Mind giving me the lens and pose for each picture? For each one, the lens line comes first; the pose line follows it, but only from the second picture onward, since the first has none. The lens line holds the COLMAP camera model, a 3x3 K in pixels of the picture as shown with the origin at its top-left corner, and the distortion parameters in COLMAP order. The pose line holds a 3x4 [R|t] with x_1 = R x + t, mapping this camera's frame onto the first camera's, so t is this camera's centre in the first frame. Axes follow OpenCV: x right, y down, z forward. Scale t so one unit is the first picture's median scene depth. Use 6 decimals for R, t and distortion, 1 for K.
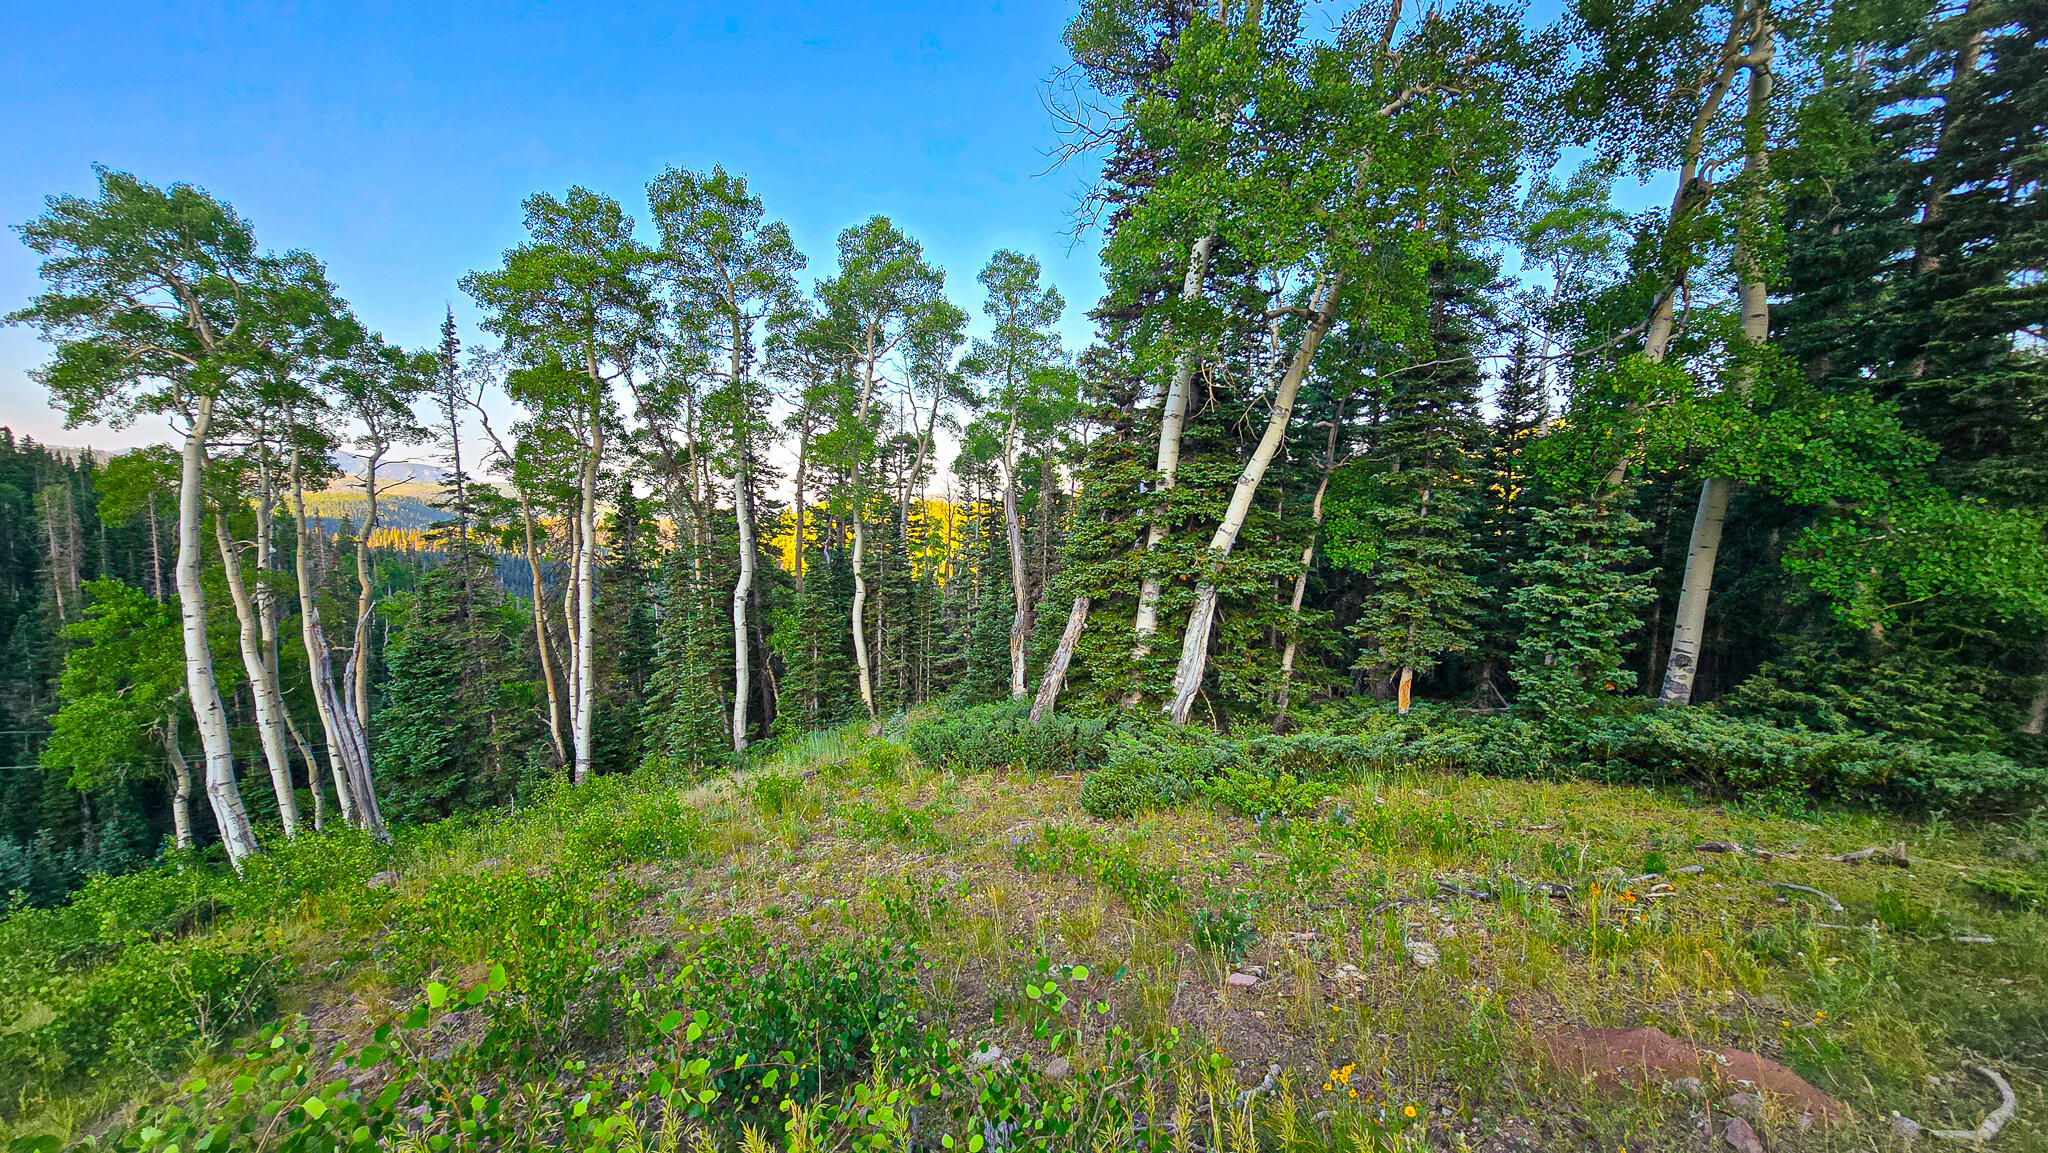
lens RADIAL K [[843.3, 0, 1037.5], [0, 843.3, 579.5], [0, 0, 1]] dist [-0.009191, -0.000739]
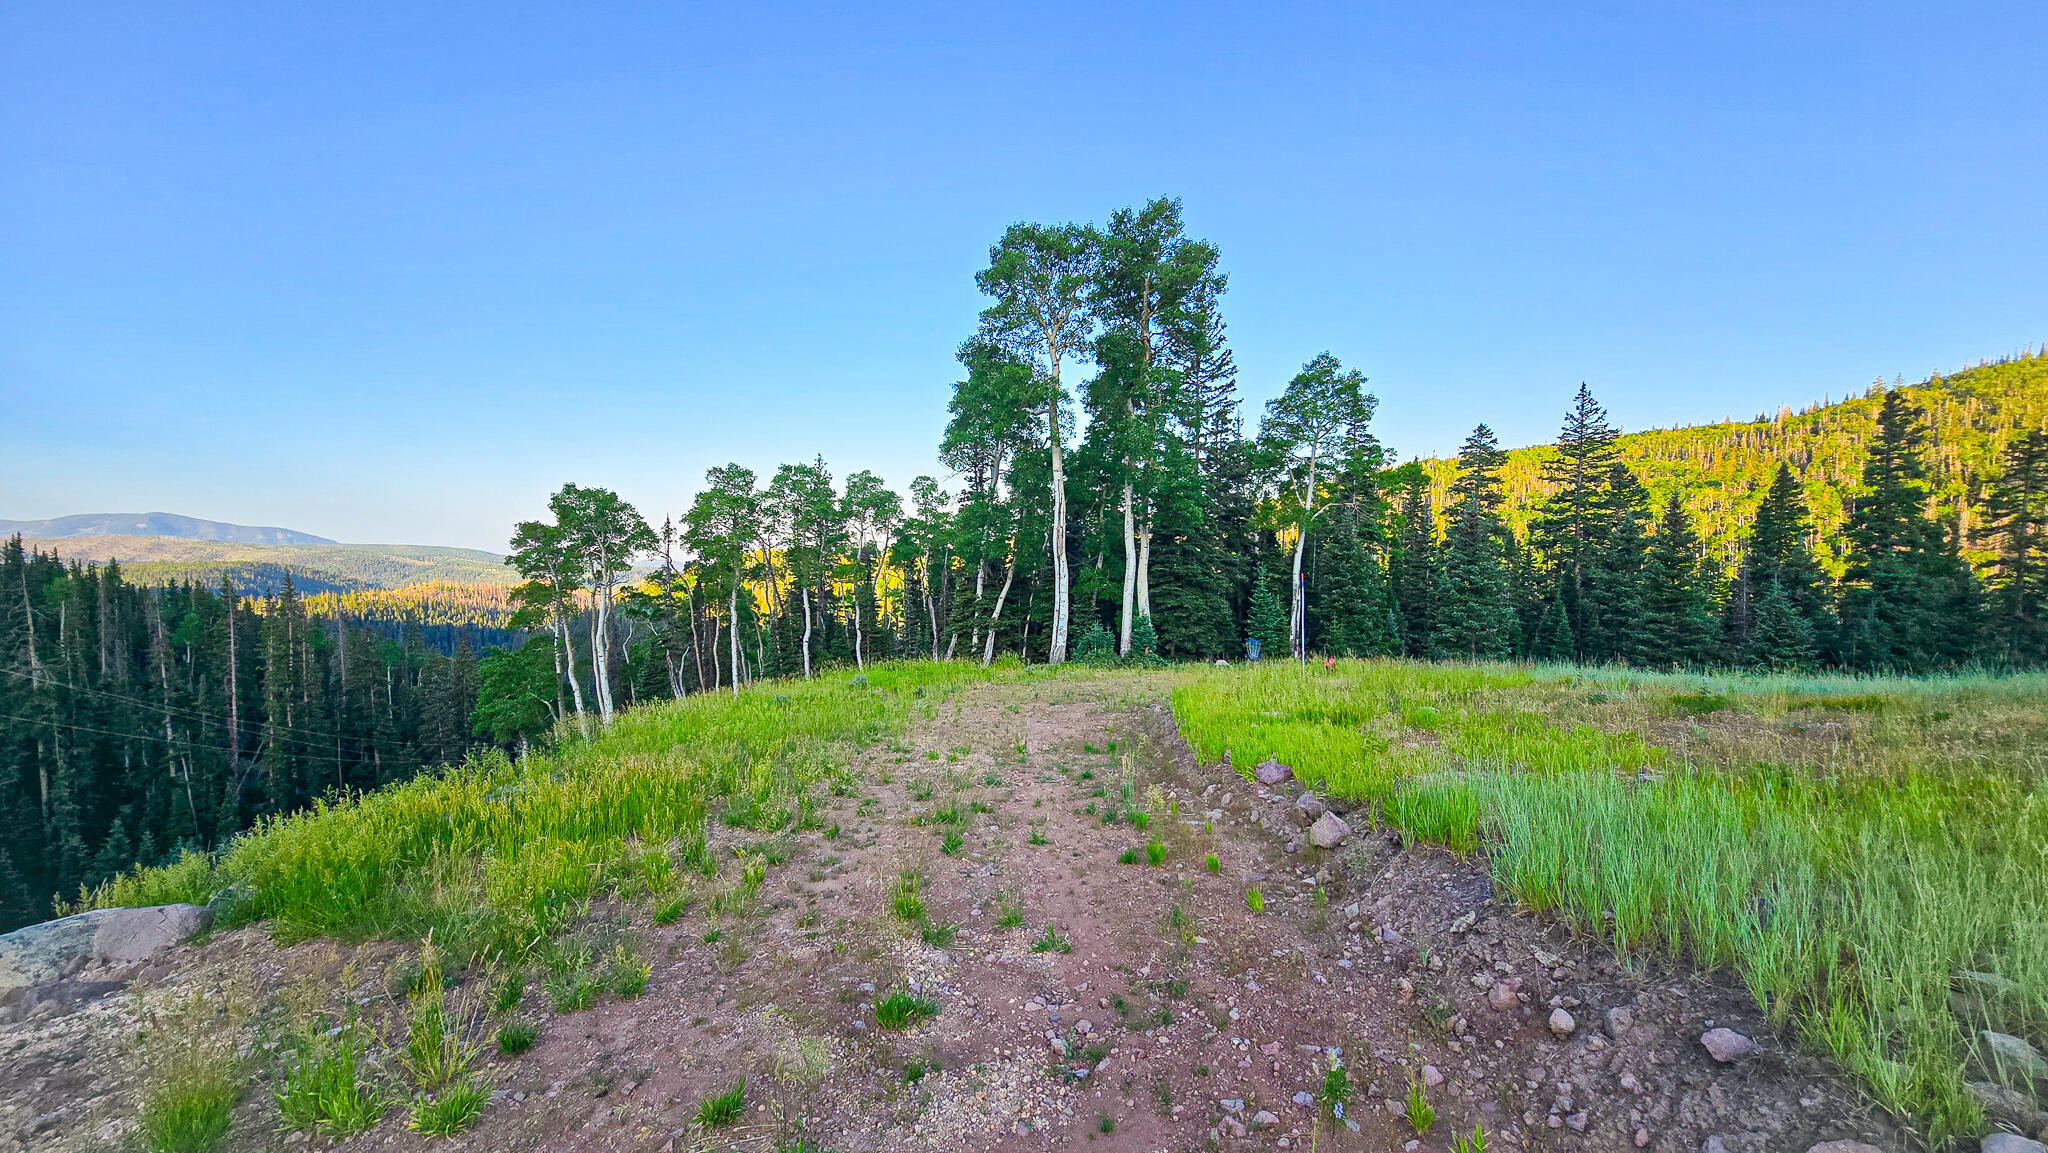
lens RADIAL K [[843.3, 0, 1046.0], [0, 843.3, 573.8], [0, 0, 1]] dist [-0.009191, -0.000739]
pose [[0.991931, -0.035605, 0.121675, 0.031588], [0.042409, 0.997651, -0.053791, -0.050905], [-0.119474, 0.058517, 0.991111, -6.421954]]
